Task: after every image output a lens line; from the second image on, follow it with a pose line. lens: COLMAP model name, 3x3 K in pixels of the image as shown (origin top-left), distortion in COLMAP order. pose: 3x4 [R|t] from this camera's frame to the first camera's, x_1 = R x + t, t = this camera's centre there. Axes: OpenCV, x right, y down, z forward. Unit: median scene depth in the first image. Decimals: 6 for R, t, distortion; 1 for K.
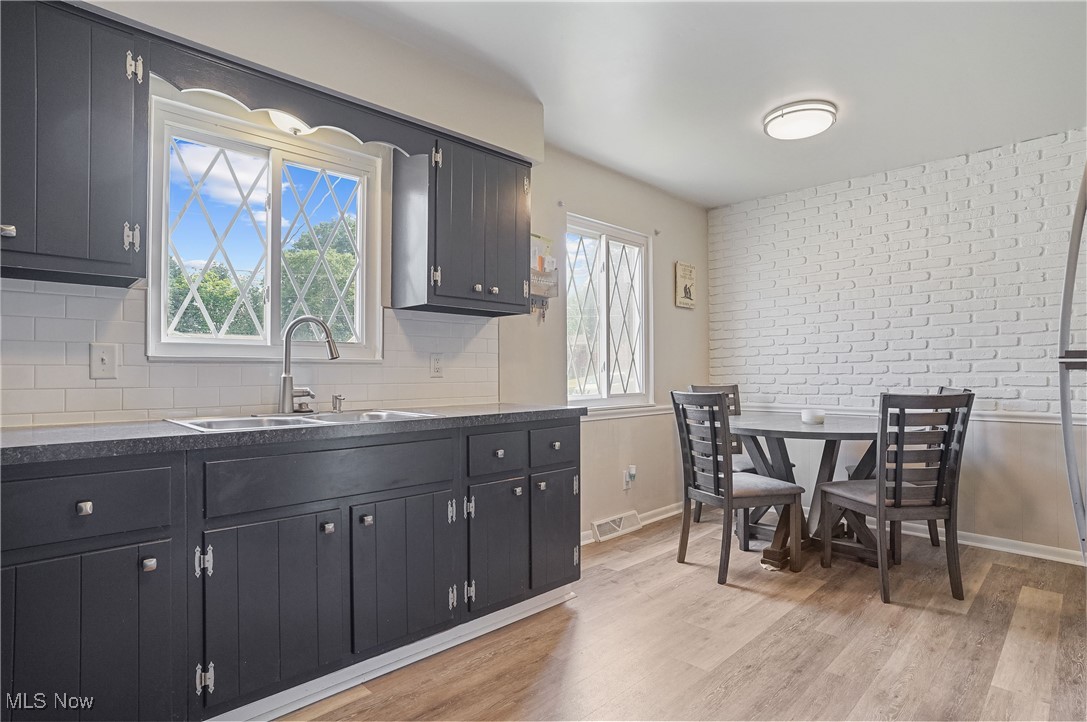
lens RADIAL K [[560.6, 0, 539.5], [0, 560.6, 366.0], [0, 0, 1]] dist [-0.078480, 0.036327]
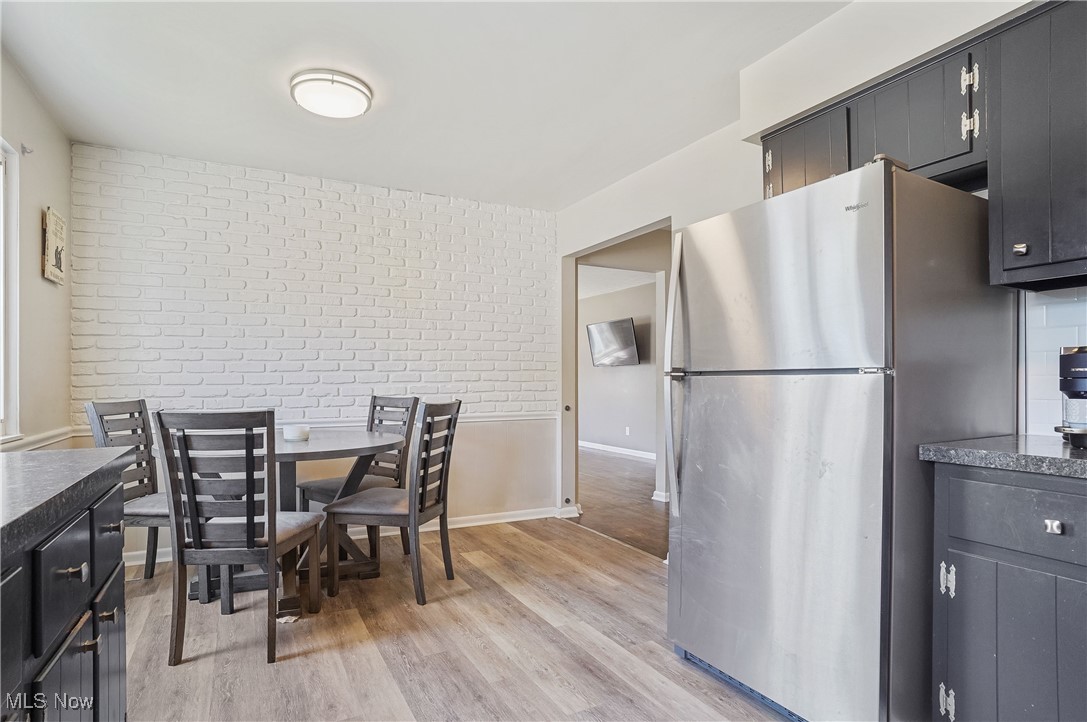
lens RADIAL K [[572.3, 0, 543.3], [0, 572.3, 383.5], [0, 0, 1]] dist [-0.078371, 0.037368]
pose [[0.278795, -0.002791, 0.960347, -0.277056], [-0.010284, 0.999930, 0.005892, 0.004245], [-0.960296, -0.011518, 0.278747, 0.401985]]
